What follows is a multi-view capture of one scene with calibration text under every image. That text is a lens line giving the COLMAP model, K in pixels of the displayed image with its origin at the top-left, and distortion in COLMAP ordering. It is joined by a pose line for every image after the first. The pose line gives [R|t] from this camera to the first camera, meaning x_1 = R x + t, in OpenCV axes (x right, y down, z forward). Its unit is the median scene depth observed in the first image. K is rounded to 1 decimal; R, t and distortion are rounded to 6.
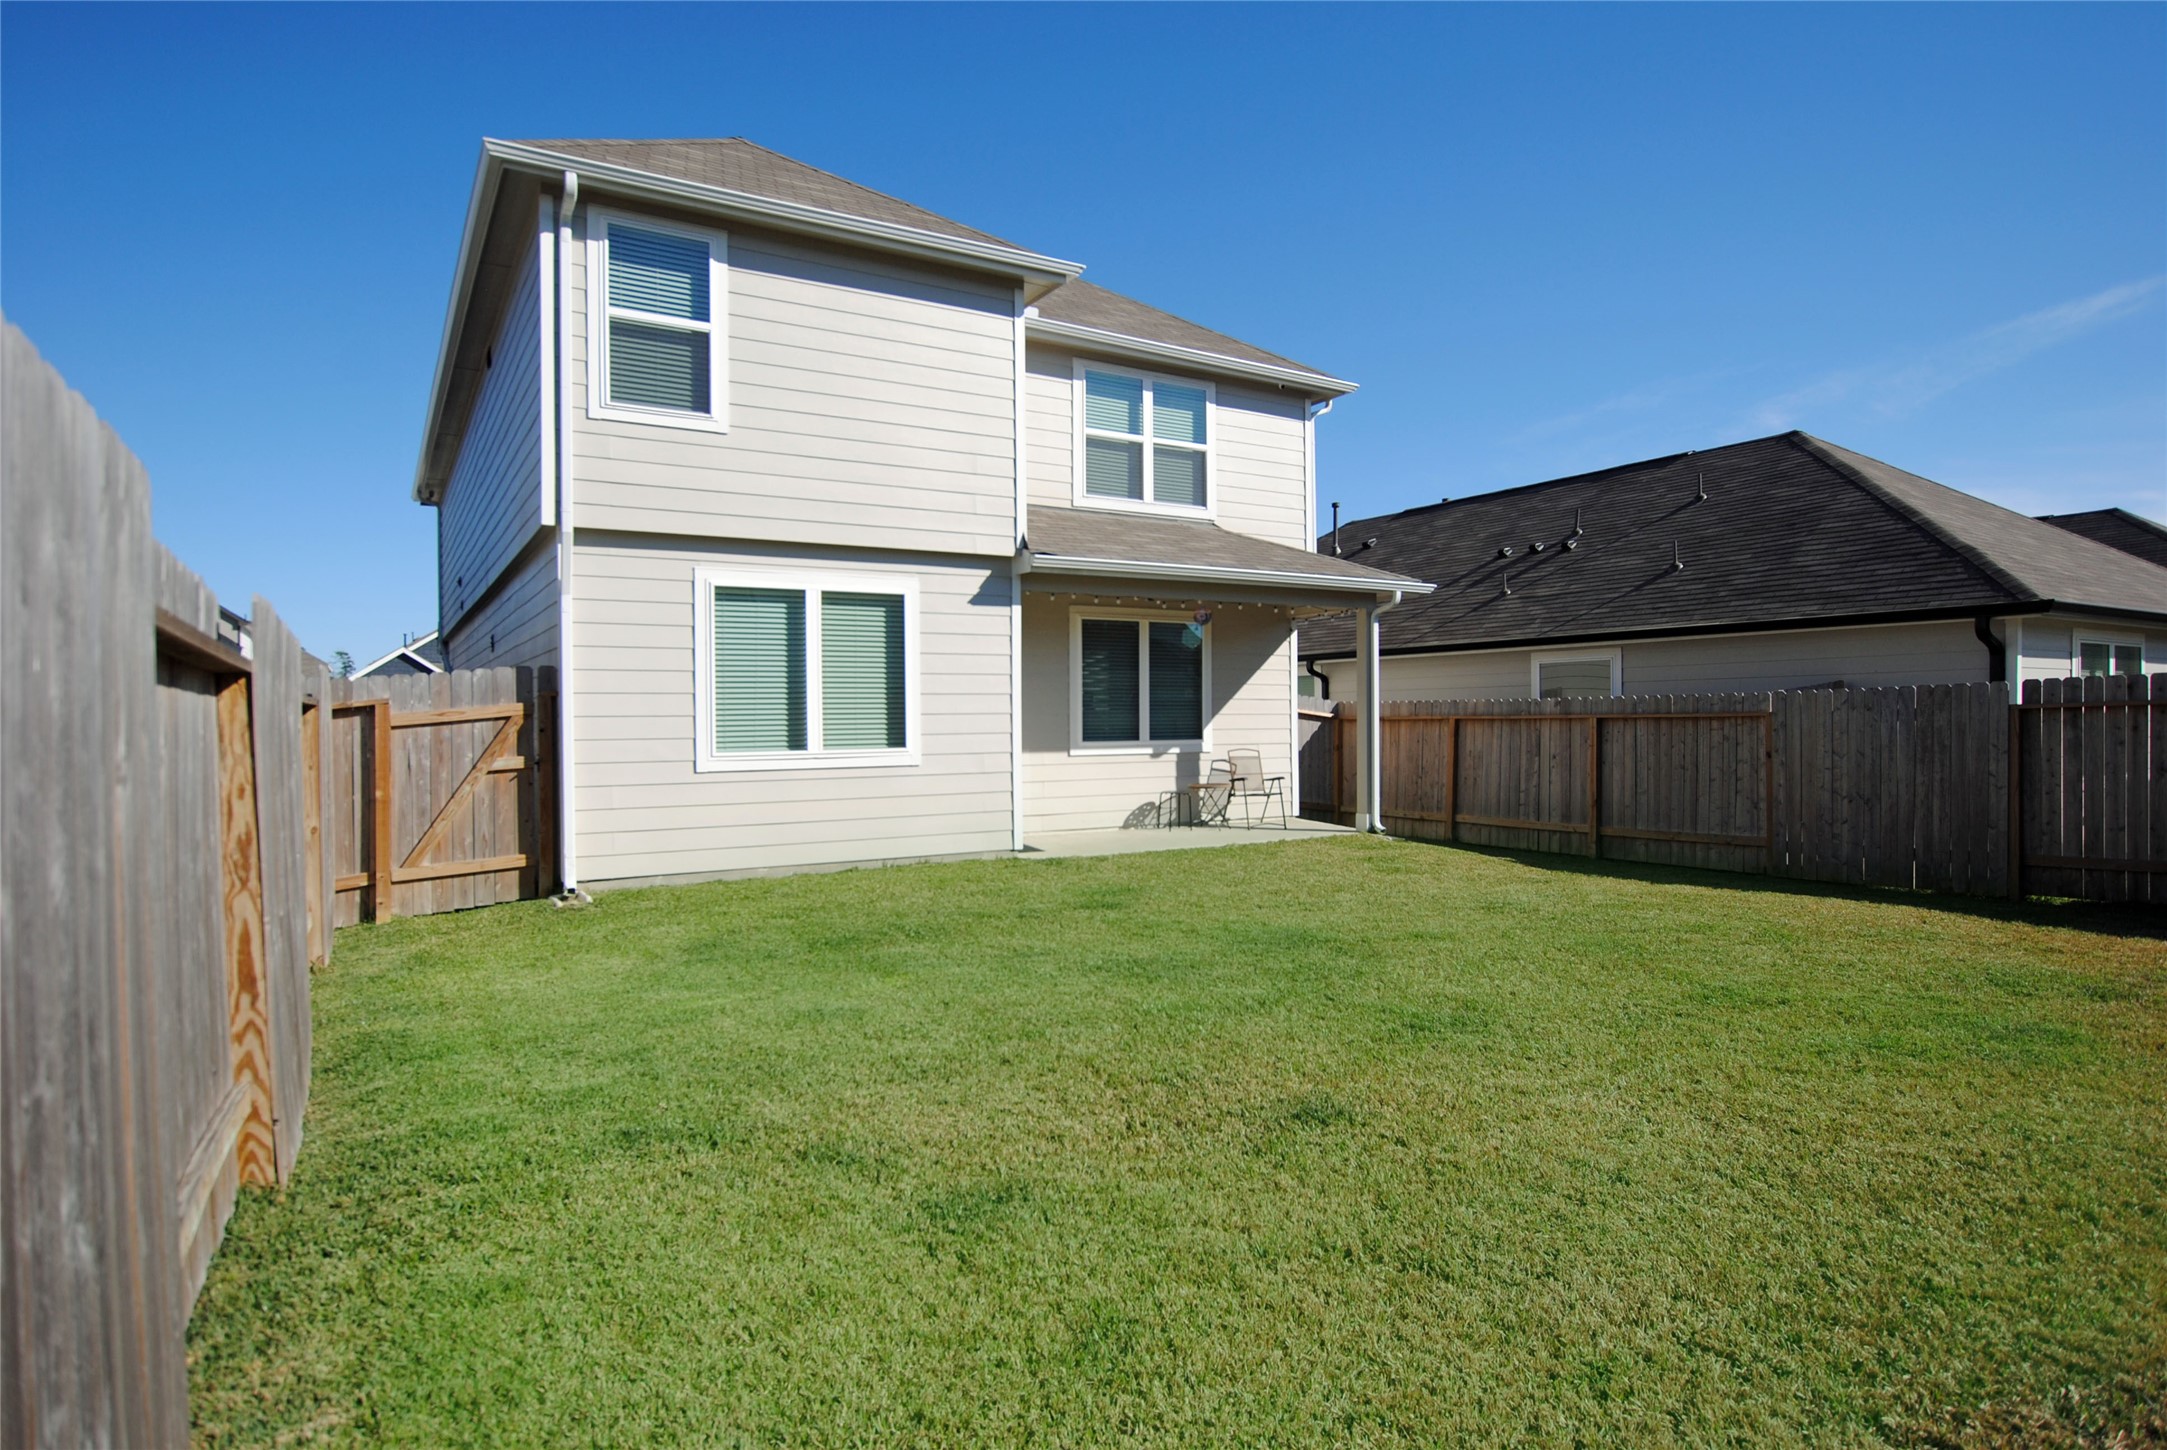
lens RADIAL K [[1190.8, 0, 1092.6], [0, 1190.8, 727.4], [0, 0, 1]] dist [-0.019657, 0.006190]
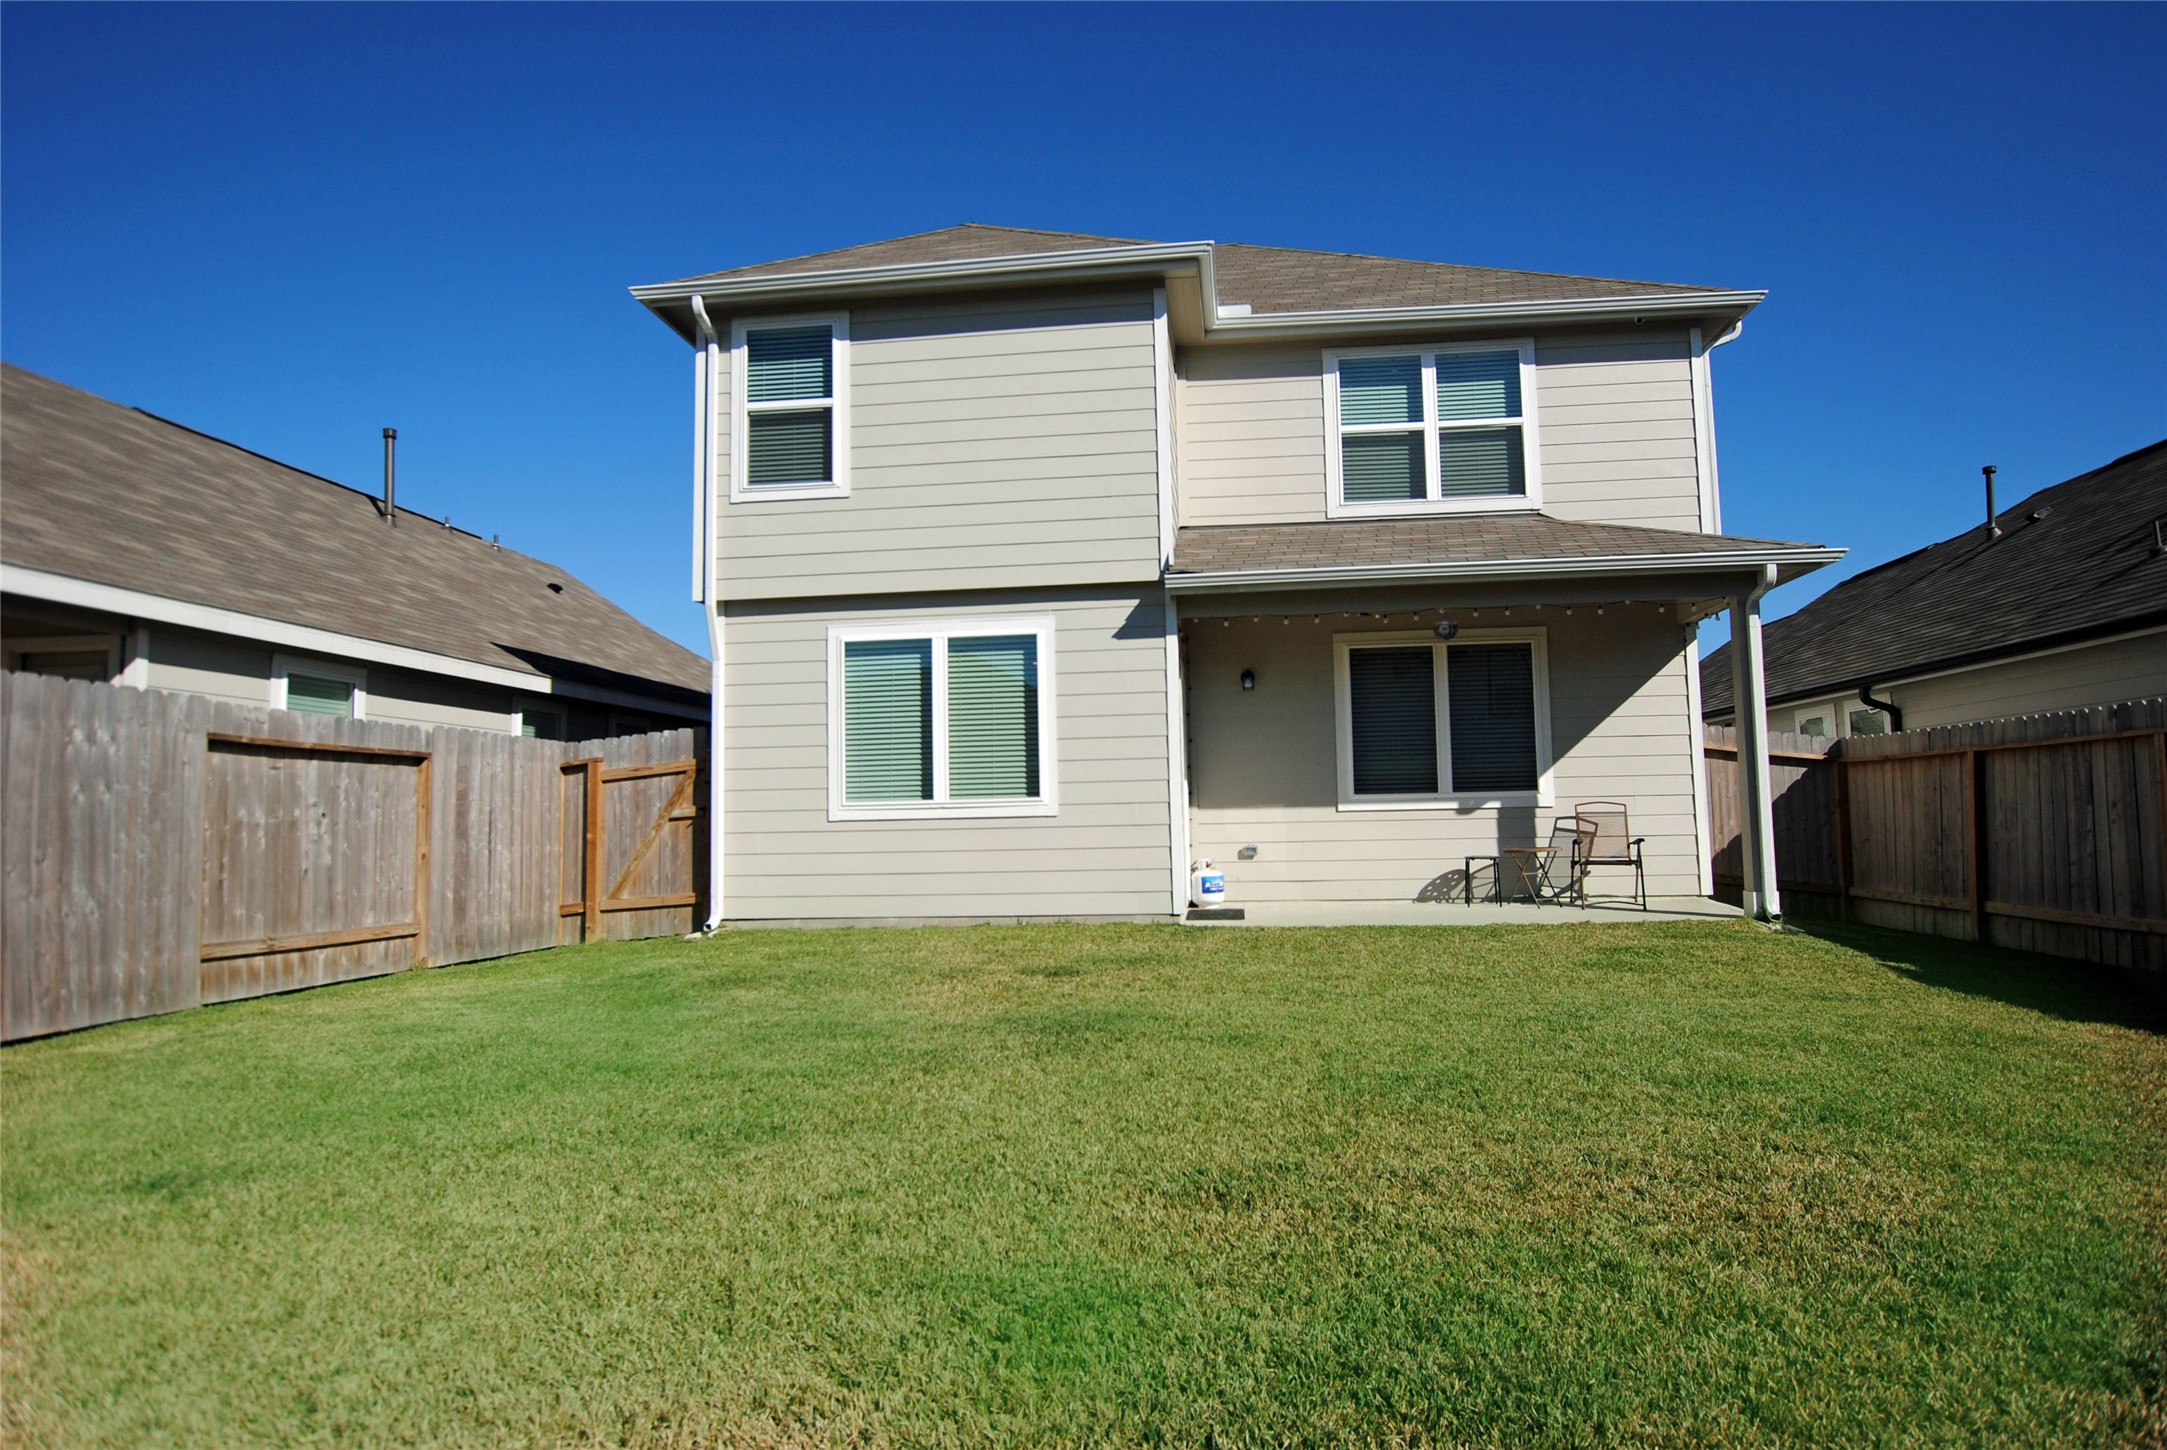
lens RADIAL K [[1190.8, 0, 1102.5], [0, 1190.8, 727.2], [0, 0, 1]] dist [-0.019657, 0.006190]
pose [[0.791740, -0.054997, -0.608377, 0.436298], [0.008764, 0.996859, -0.078709, 0.035220], [0.610795, 0.056985, 0.789736, 0.277619]]
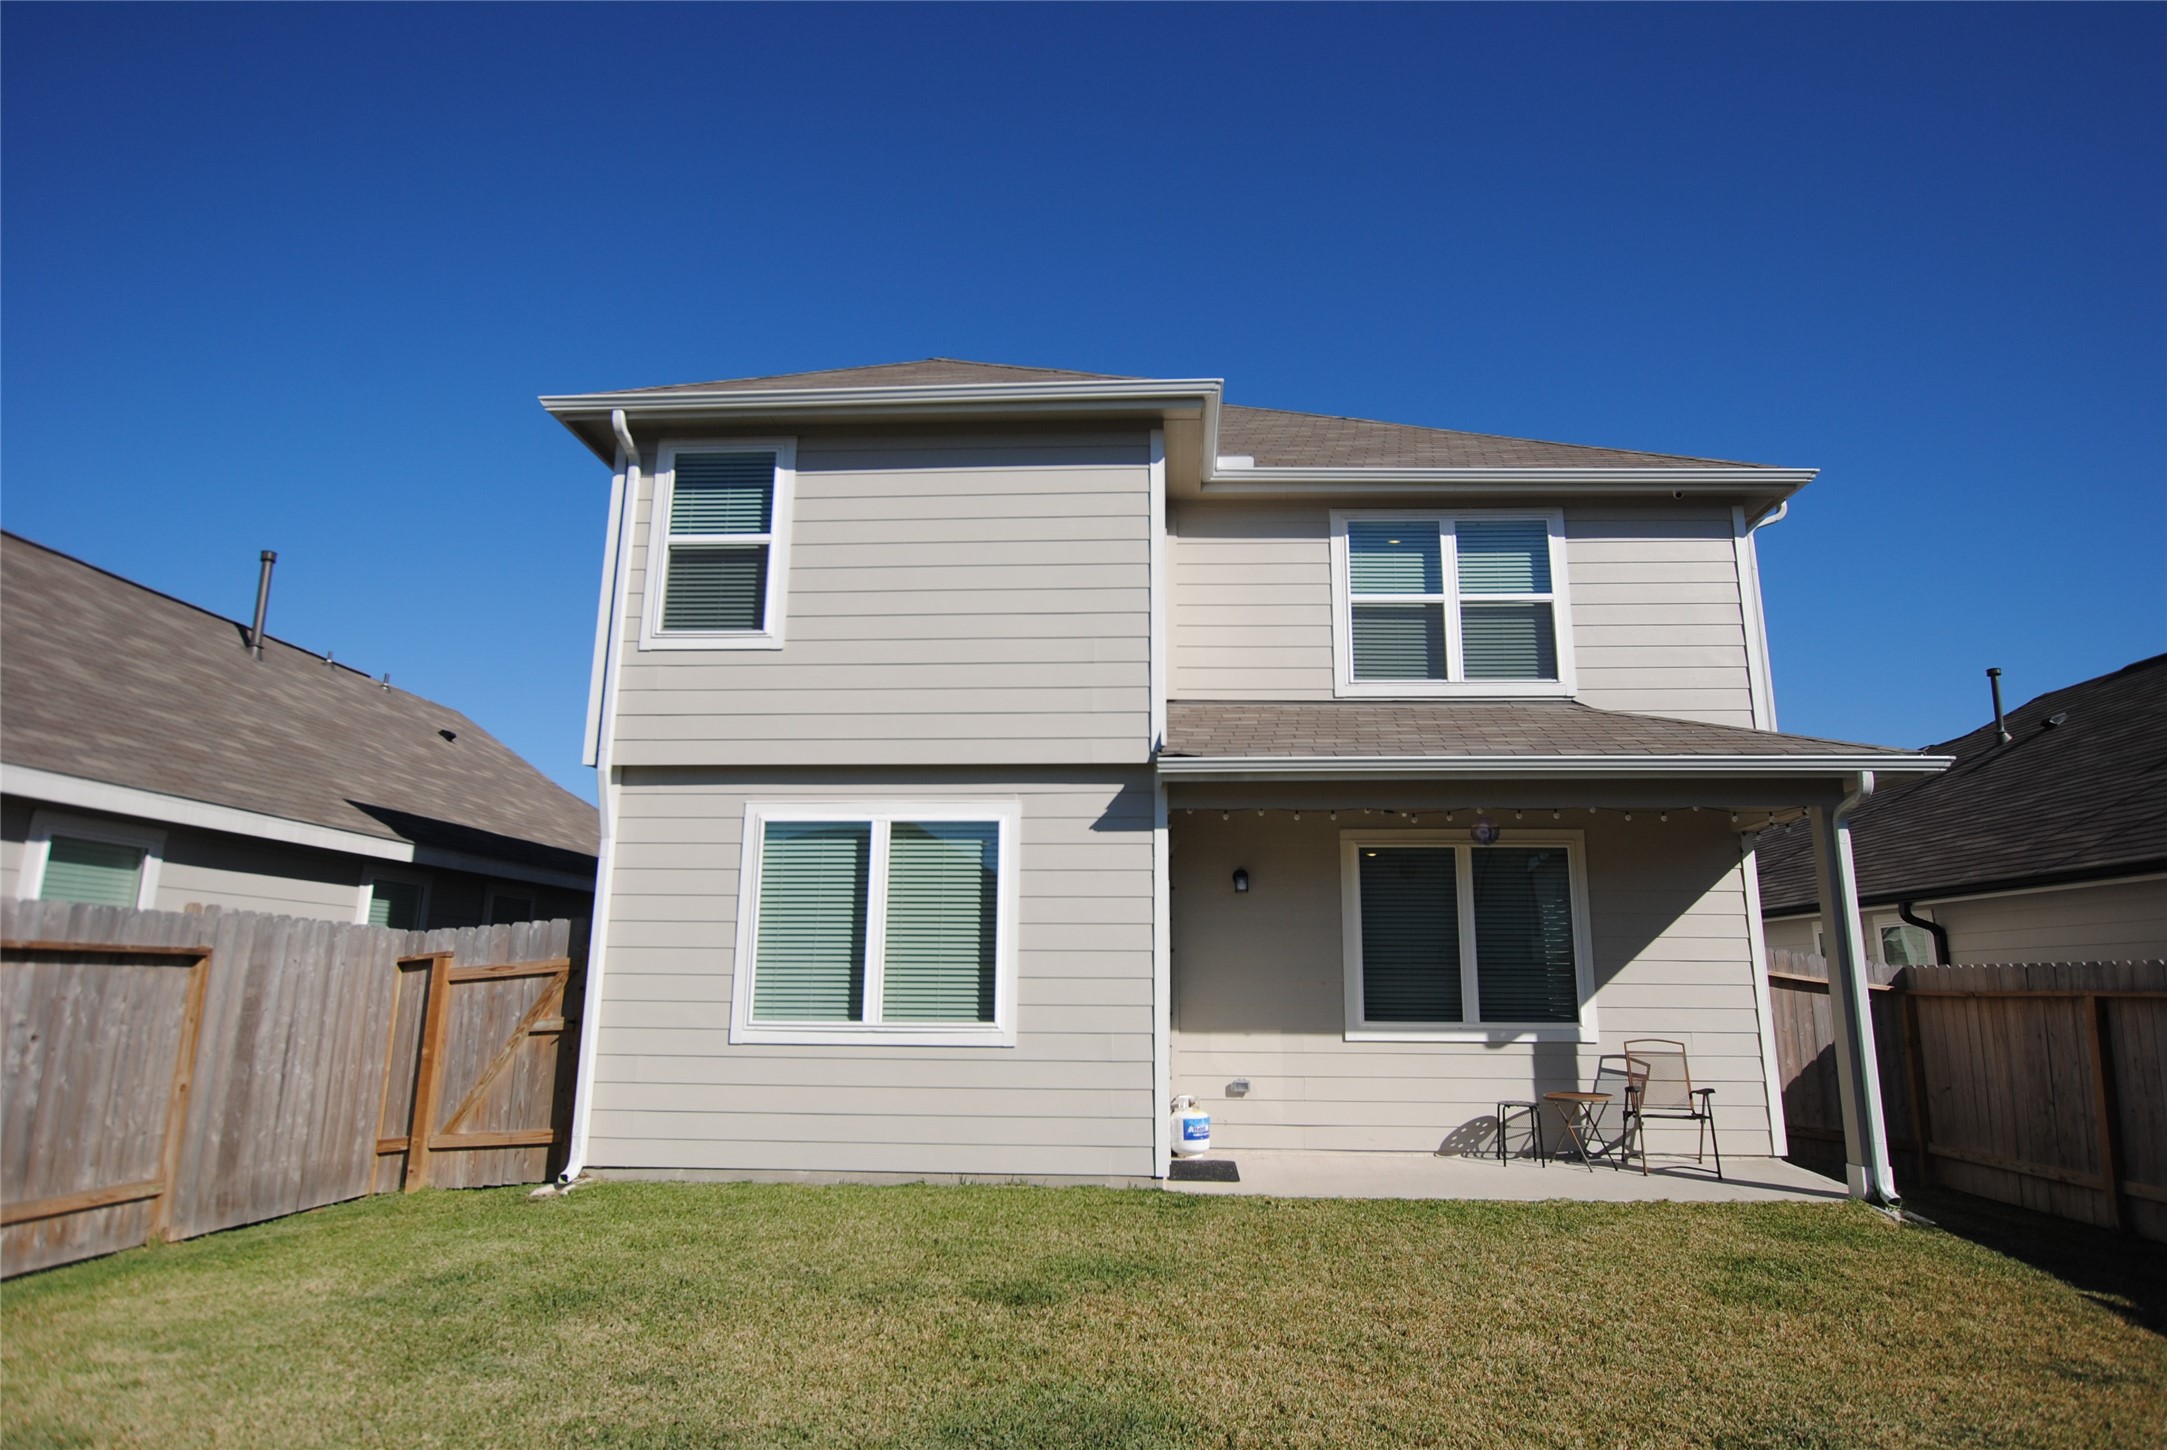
lens RADIAL K [[1190.8, 0, 1102.7], [0, 1190.8, 728.5], [0, 0, 1]] dist [-0.019657, 0.006190]
pose [[0.826362, -0.104687, -0.553323, 0.326247], [-0.019077, 0.976801, -0.213299, -0.004859], [0.562816, 0.186818, 0.805194, 0.378119]]
